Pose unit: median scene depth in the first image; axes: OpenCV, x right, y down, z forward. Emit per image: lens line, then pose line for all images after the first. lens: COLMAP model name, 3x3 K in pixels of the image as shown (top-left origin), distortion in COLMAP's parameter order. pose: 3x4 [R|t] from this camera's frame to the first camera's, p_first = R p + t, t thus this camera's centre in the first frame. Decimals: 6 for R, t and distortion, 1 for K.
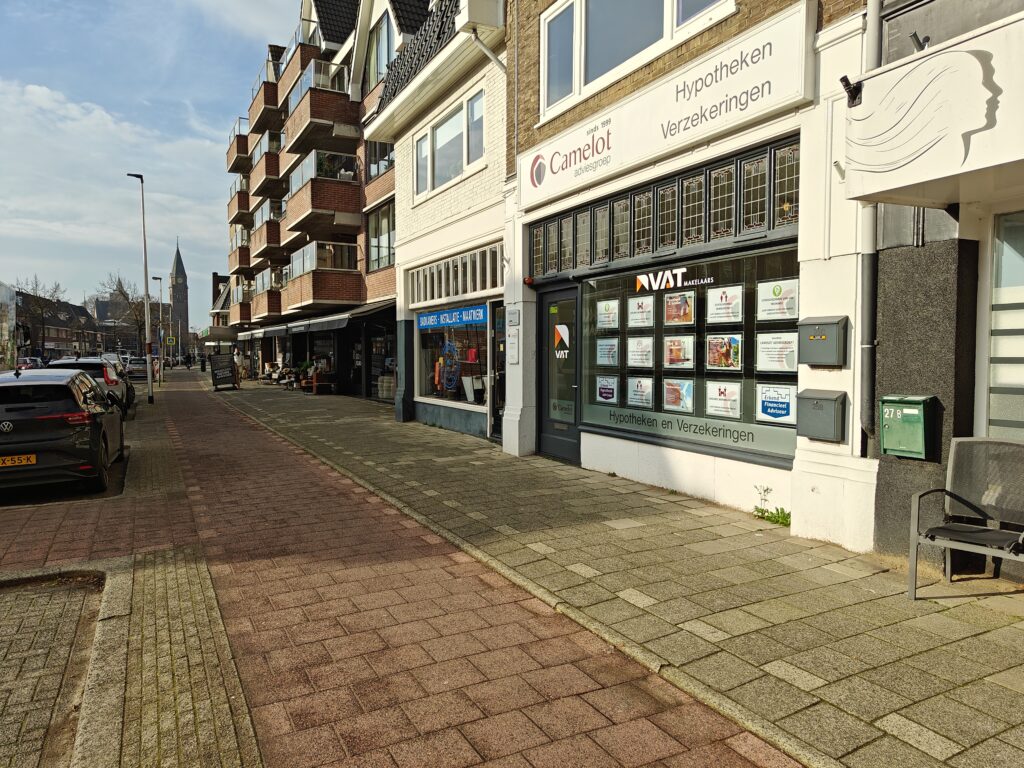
lens RADIAL K [[703.7, 0, 512.2], [0, 703.7, 383.6], [0, 0, 1]] dist [0.008331, -0.005874]
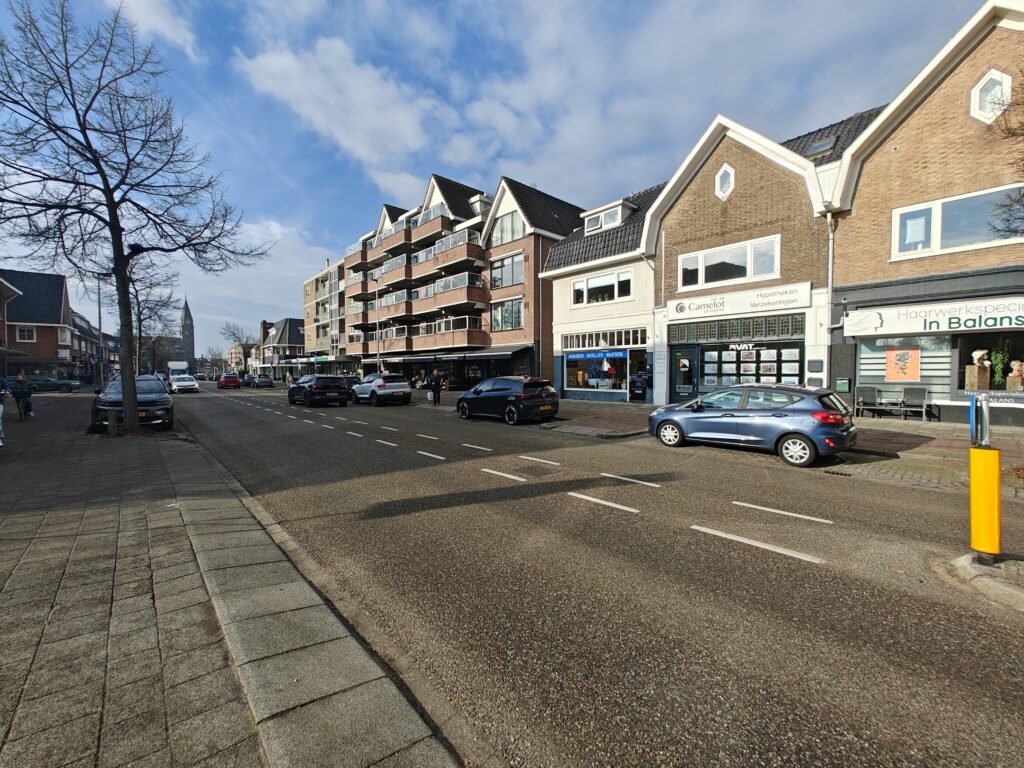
lens RADIAL K [[421.2, 0, 515.3], [0, 421.2, 382.4], [0, 0, 1]] dist [-0.004735, -0.000091]
pose [[0.965118, -0.008763, 0.261669, -1.321718], [0.013070, 0.999806, -0.014723, 0.036233], [-0.261489, 0.017629, 0.965045, -0.632759]]
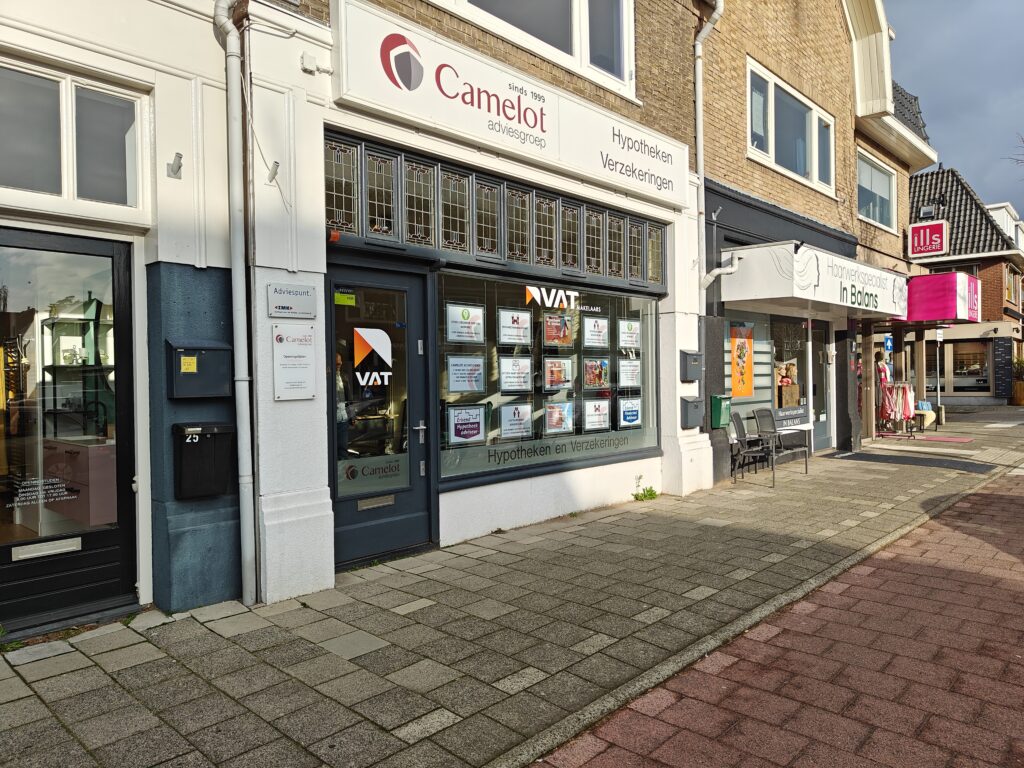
lens RADIAL K [[703.7, 0, 513.8], [0, 703.7, 383.0], [0, 0, 1]] dist [0.008331, -0.005874]
pose [[-0.335445, -0.007012, 0.942034, -0.646618], [0.051899, 0.998316, 0.025911, -0.058445], [-0.940629, 0.057582, -0.334516, 1.339067]]
